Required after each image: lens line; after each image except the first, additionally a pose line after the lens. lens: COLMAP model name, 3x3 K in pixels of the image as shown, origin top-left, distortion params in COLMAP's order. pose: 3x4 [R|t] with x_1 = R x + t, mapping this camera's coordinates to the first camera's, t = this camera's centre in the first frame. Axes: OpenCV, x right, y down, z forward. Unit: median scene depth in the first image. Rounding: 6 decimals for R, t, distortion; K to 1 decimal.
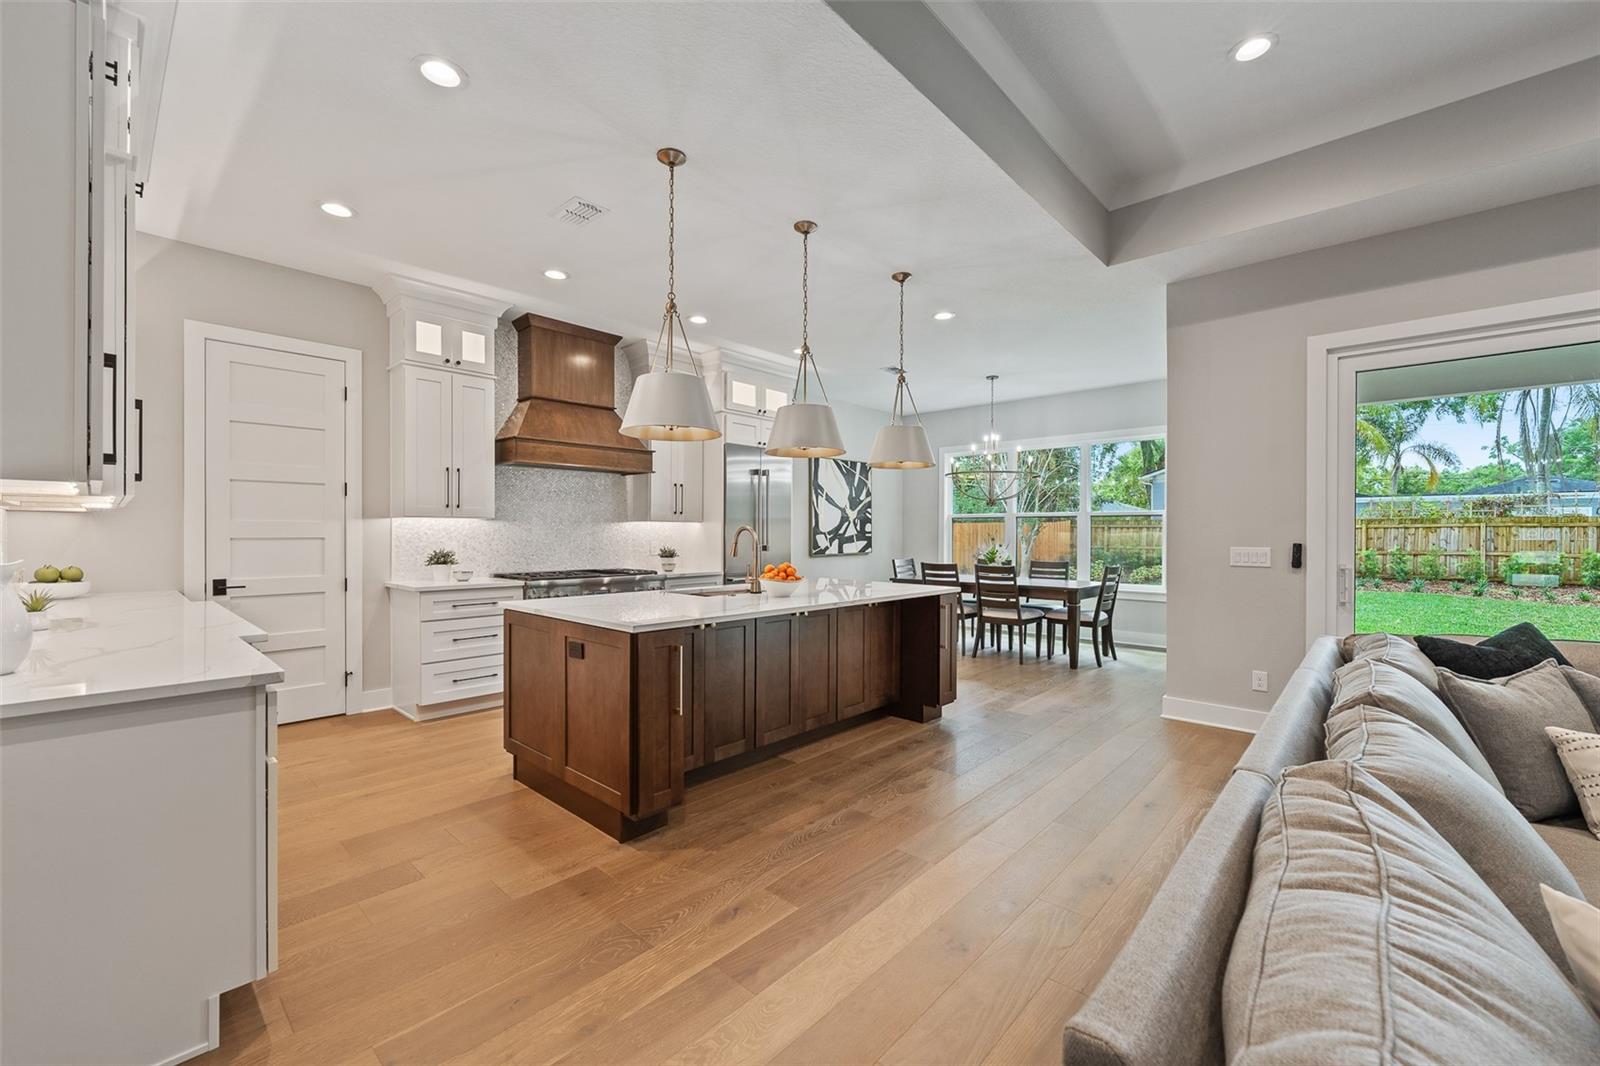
lens RADIAL K [[650.2, 0, 799.7], [0, 650.2, 537.4], [0, 0, 1]] dist [0.001009, -0.001324]
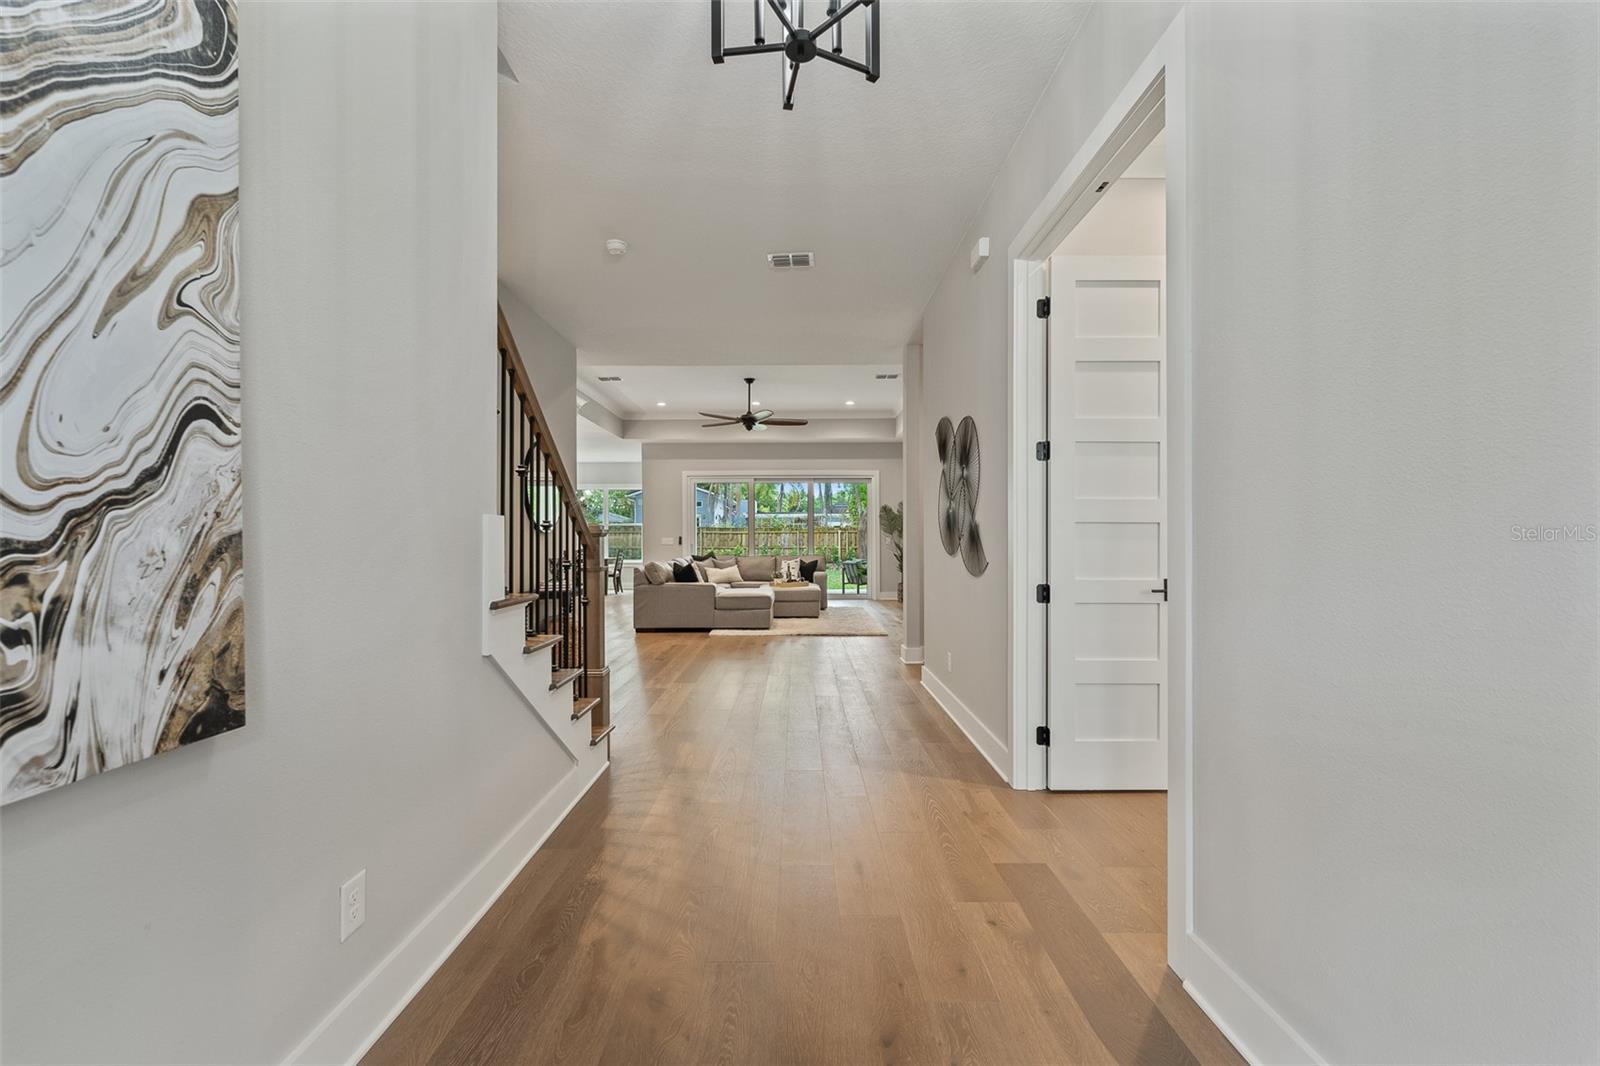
lens RADIAL K [[650.2, 0, 793.6], [0, 650.2, 537.1], [0, 0, 1]] dist [0.001009, -0.001324]
pose [[0.741499, -0.002662, 0.670949, -0.493430], [0.009478, 0.999934, -0.006508, 0.020521], [-0.670888, 0.011185, 0.741475, -0.897489]]
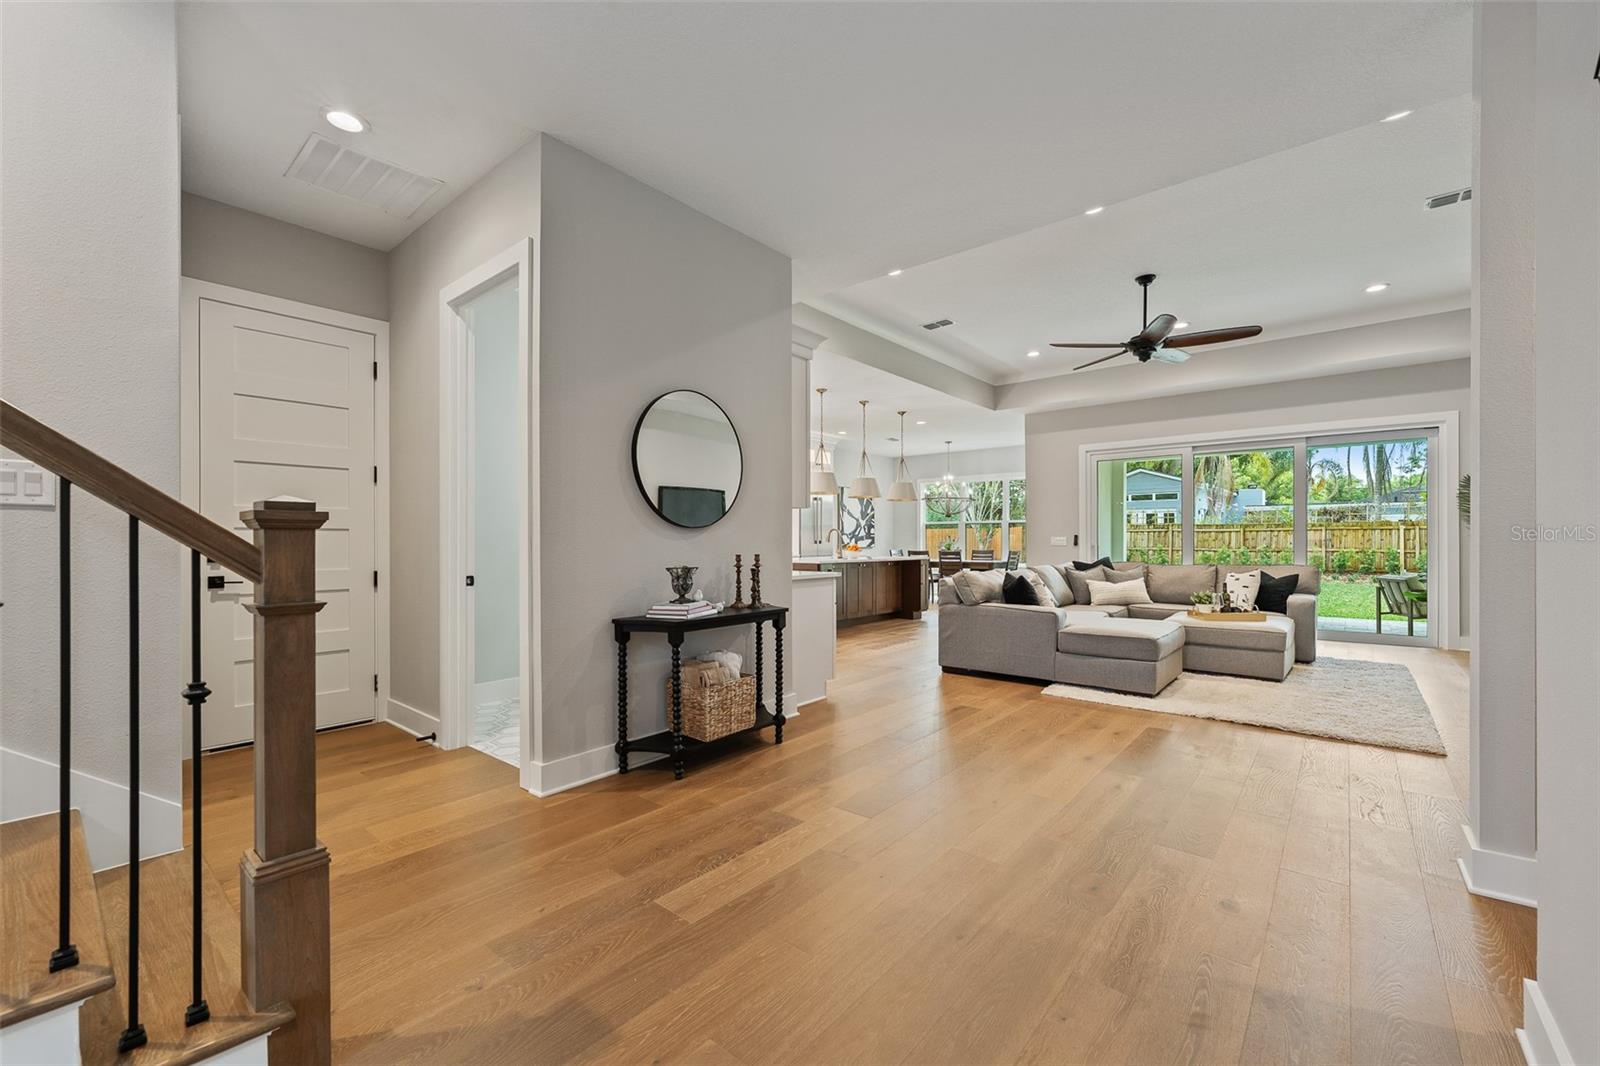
lens RADIAL K [[650.2, 0, 803.9], [0, 650.2, 543.7], [0, 0, 1]] dist [0.001009, -0.001324]
pose [[0.998916, -0.005789, 0.046189, -0.157964], [0.005888, 0.999981, -0.001992, 0.021239], [-0.046177, 0.002262, 0.998931, -0.664846]]
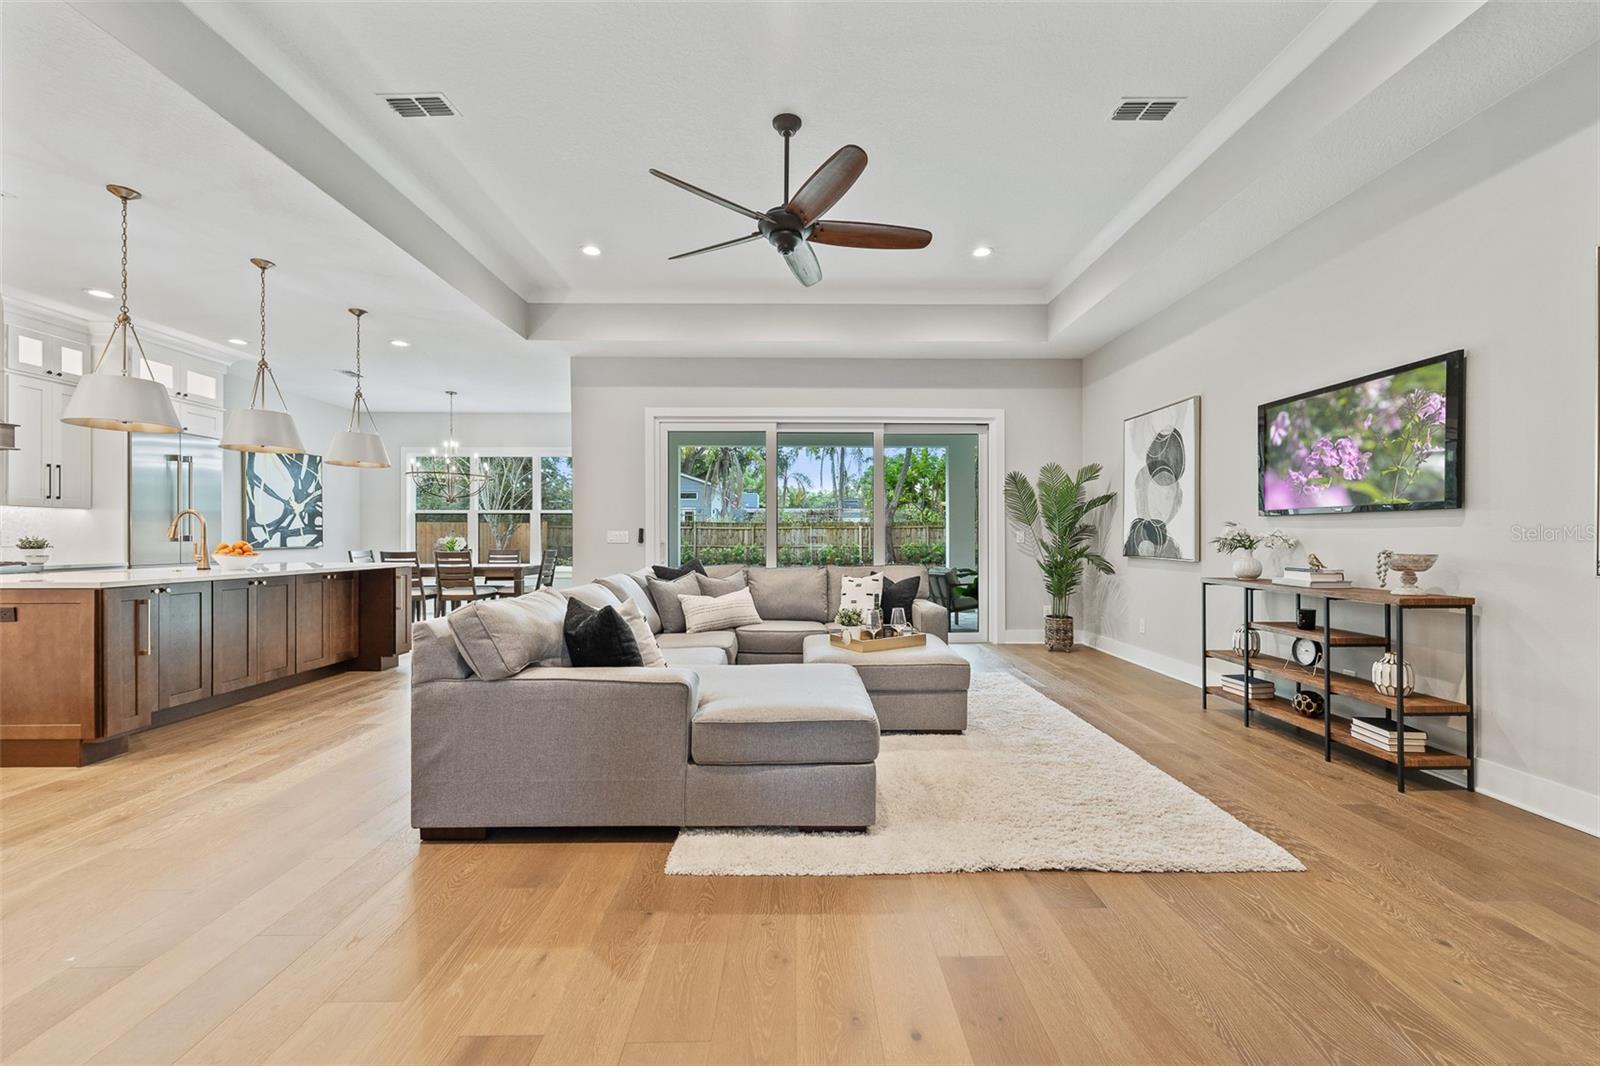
lens RADIAL K [[650.2, 0, 809.9], [0, 650.2, 539.3], [0, 0, 1]] dist [0.001009, -0.001324]
pose [[0.722943, -0.005318, 0.690887, -0.045760], [0.007422, 0.999972, -0.000070, 0.022112], [-0.690868, 0.005179, 0.722963, -0.282675]]
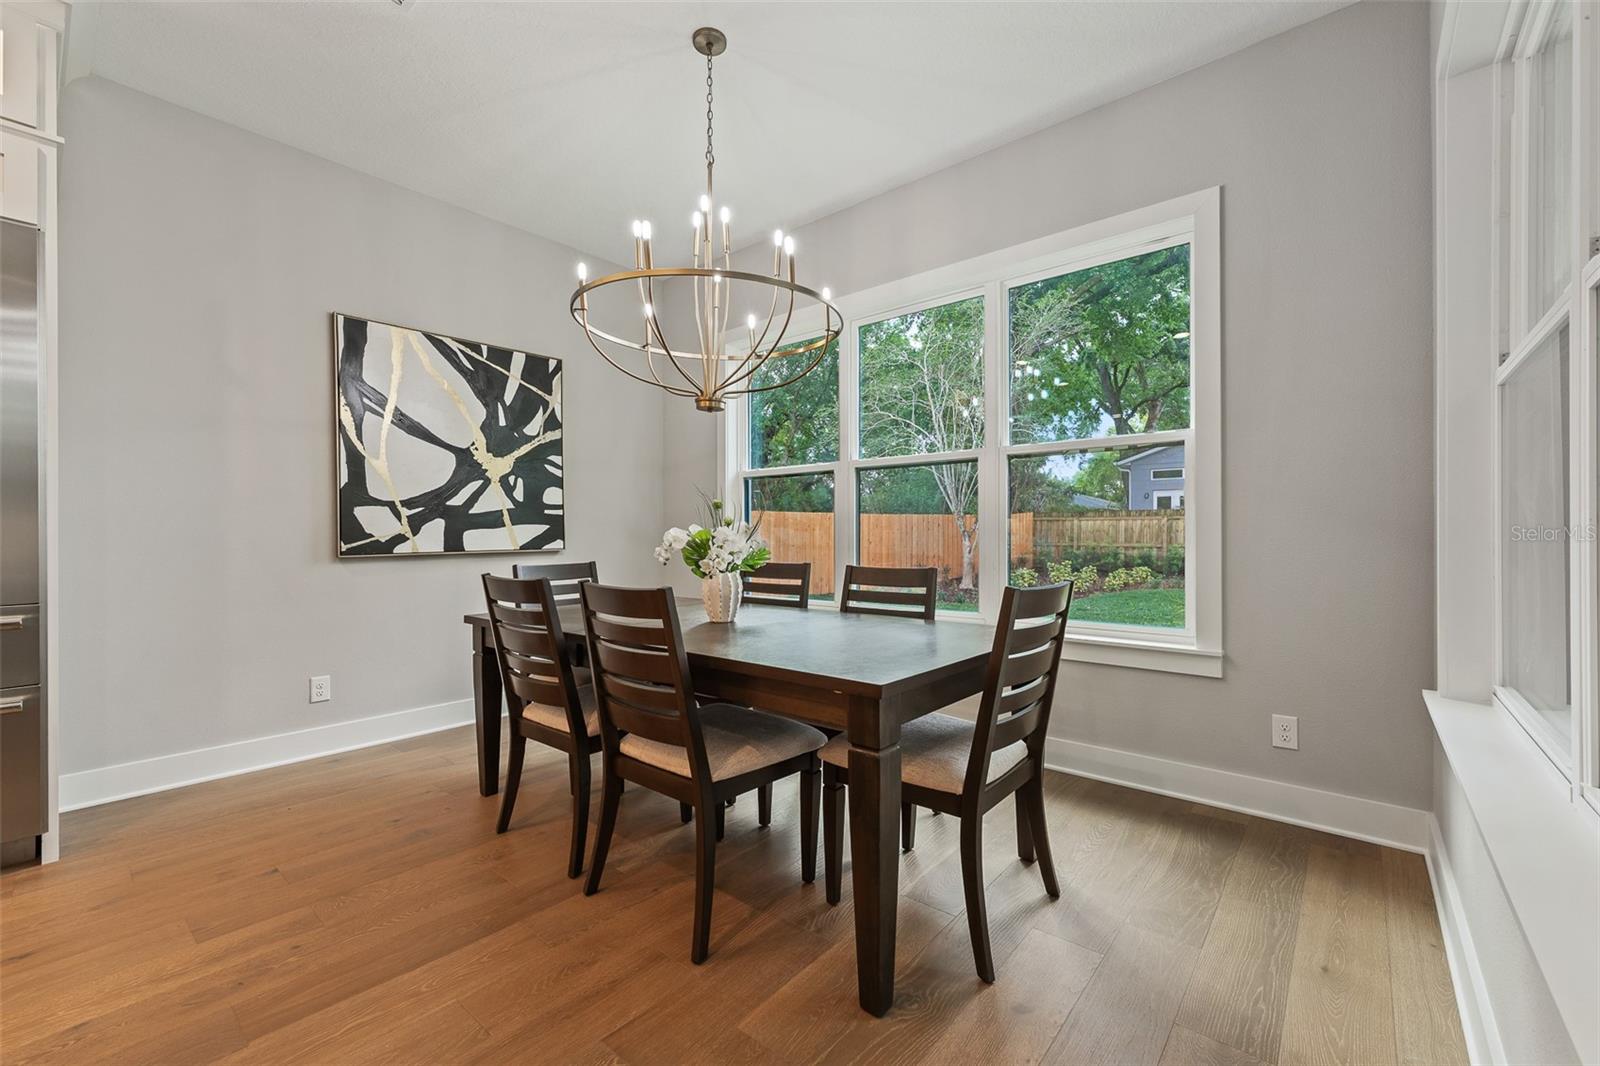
lens RADIAL K [[650.2, 0, 804.8], [0, 650.2, 539.1], [0, 0, 1]] dist [0.001009, -0.001324]
pose [[0.999298, -0.005839, 0.037004, 0.323543], [0.005862, 0.999983, -0.000509, 0.020745], [-0.037000, 0.000726, 0.999315, 0.630460]]
